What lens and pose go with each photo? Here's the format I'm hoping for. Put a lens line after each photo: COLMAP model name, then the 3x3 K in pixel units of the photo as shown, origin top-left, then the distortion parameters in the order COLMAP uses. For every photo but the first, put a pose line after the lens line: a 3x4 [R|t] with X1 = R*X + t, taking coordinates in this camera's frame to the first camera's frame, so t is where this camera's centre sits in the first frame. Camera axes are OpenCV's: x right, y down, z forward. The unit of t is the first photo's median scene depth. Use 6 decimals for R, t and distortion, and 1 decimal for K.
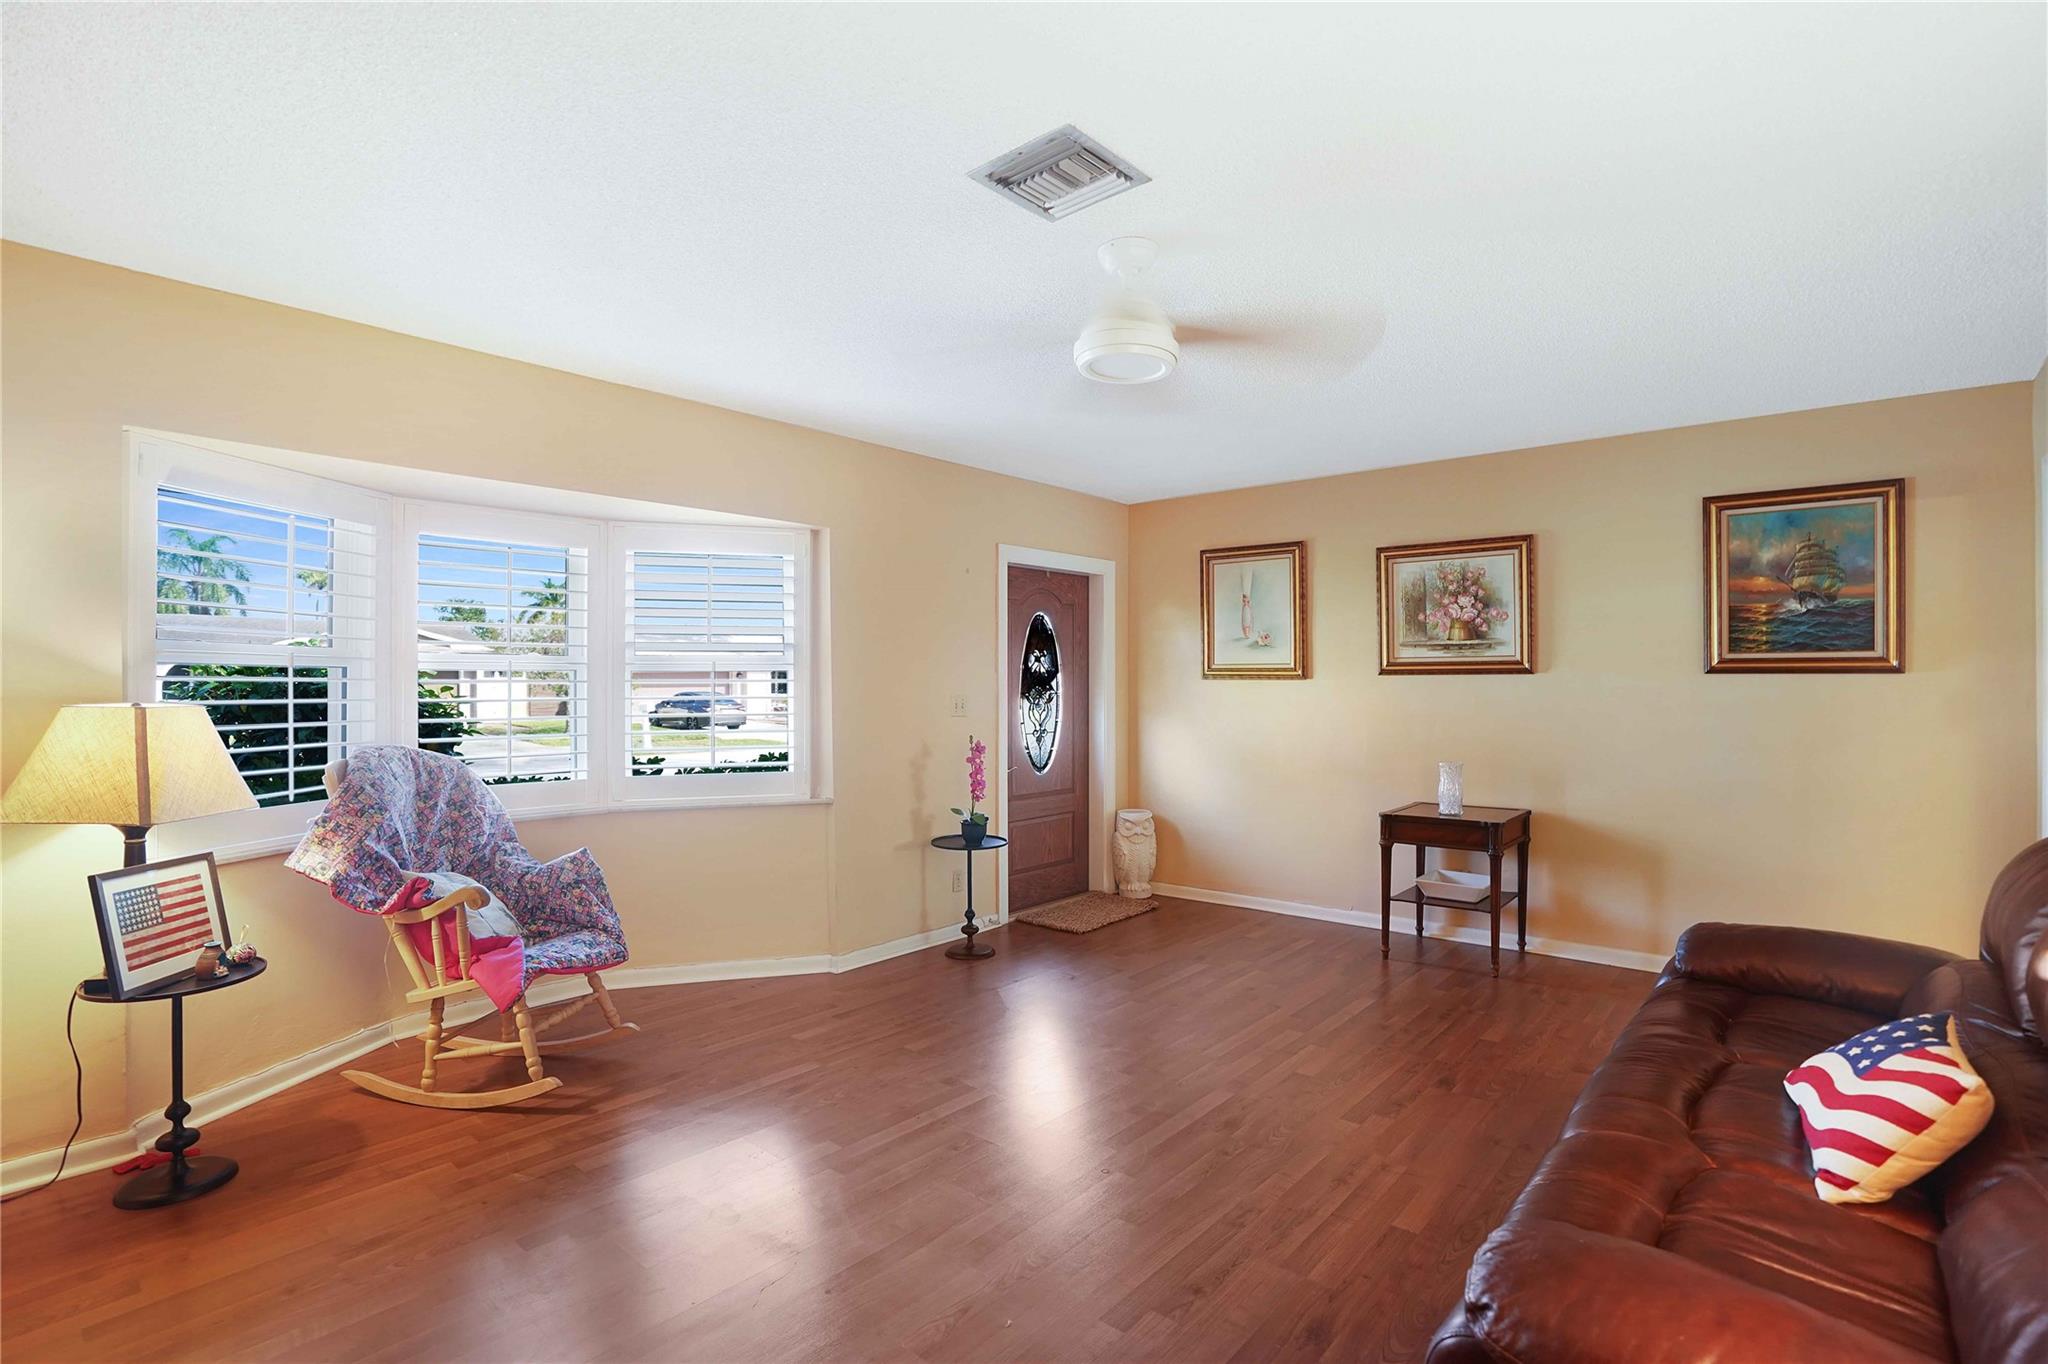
lens RADIAL K [[978.1, 0, 1022.0], [0, 978.1, 679.5], [0, 0, 1]] dist [-0.063962, 0.021467]
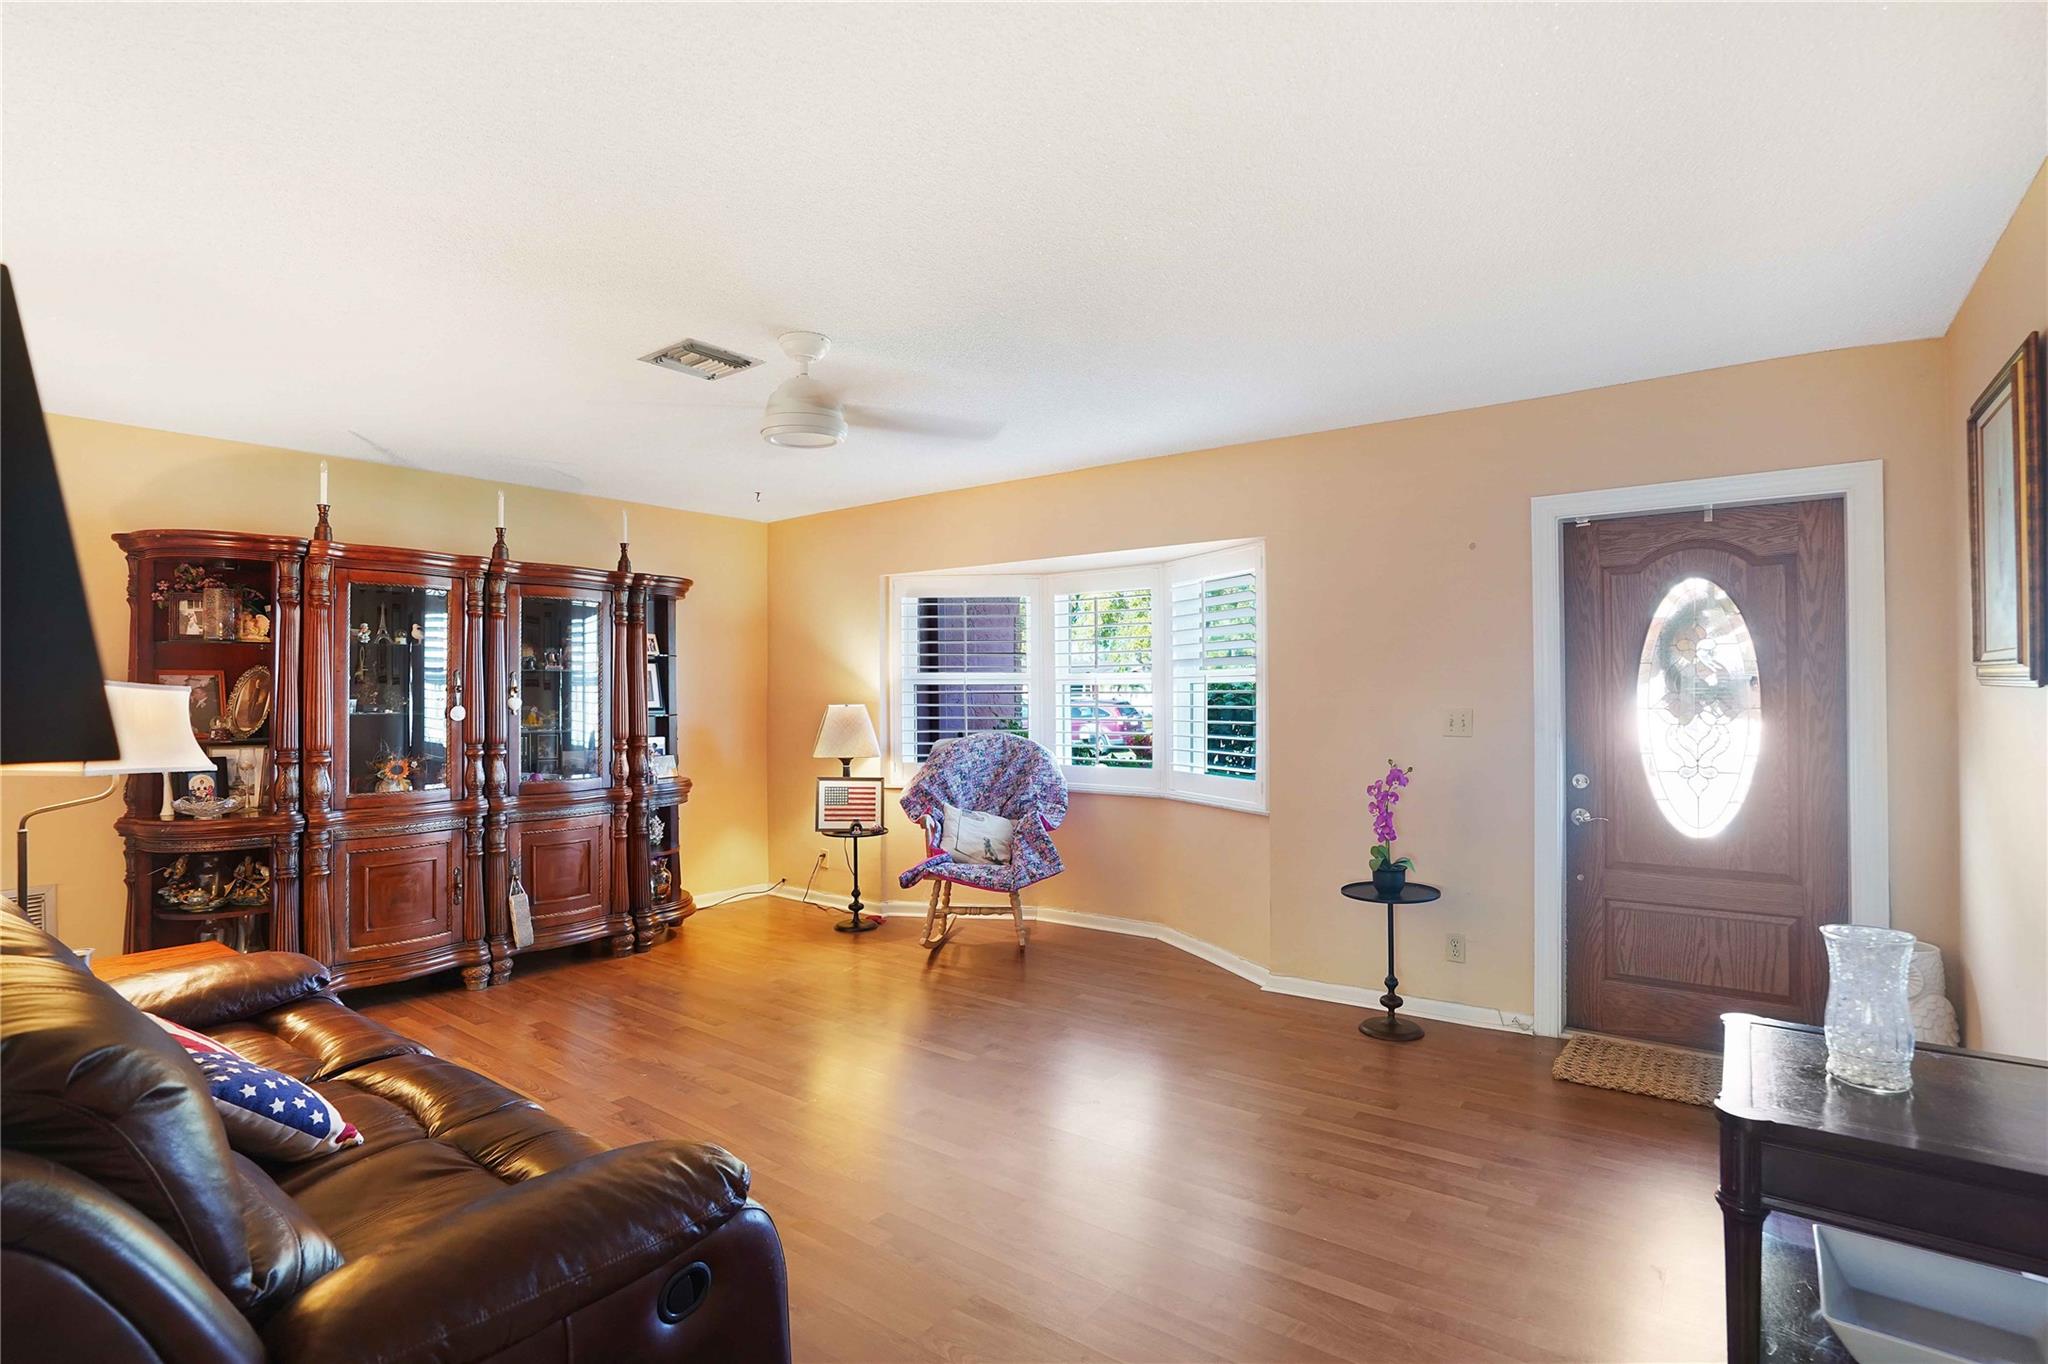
lens RADIAL K [[978.1, 0, 1029.8], [0, 978.1, 687.8], [0, 0, 1]] dist [-0.063962, 0.021467]
pose [[0.075367, -0.006168, -0.997137, 0.837314], [0.007389, 0.999957, -0.005627, 0.001010], [0.997128, -0.006944, 0.075409, 0.753704]]
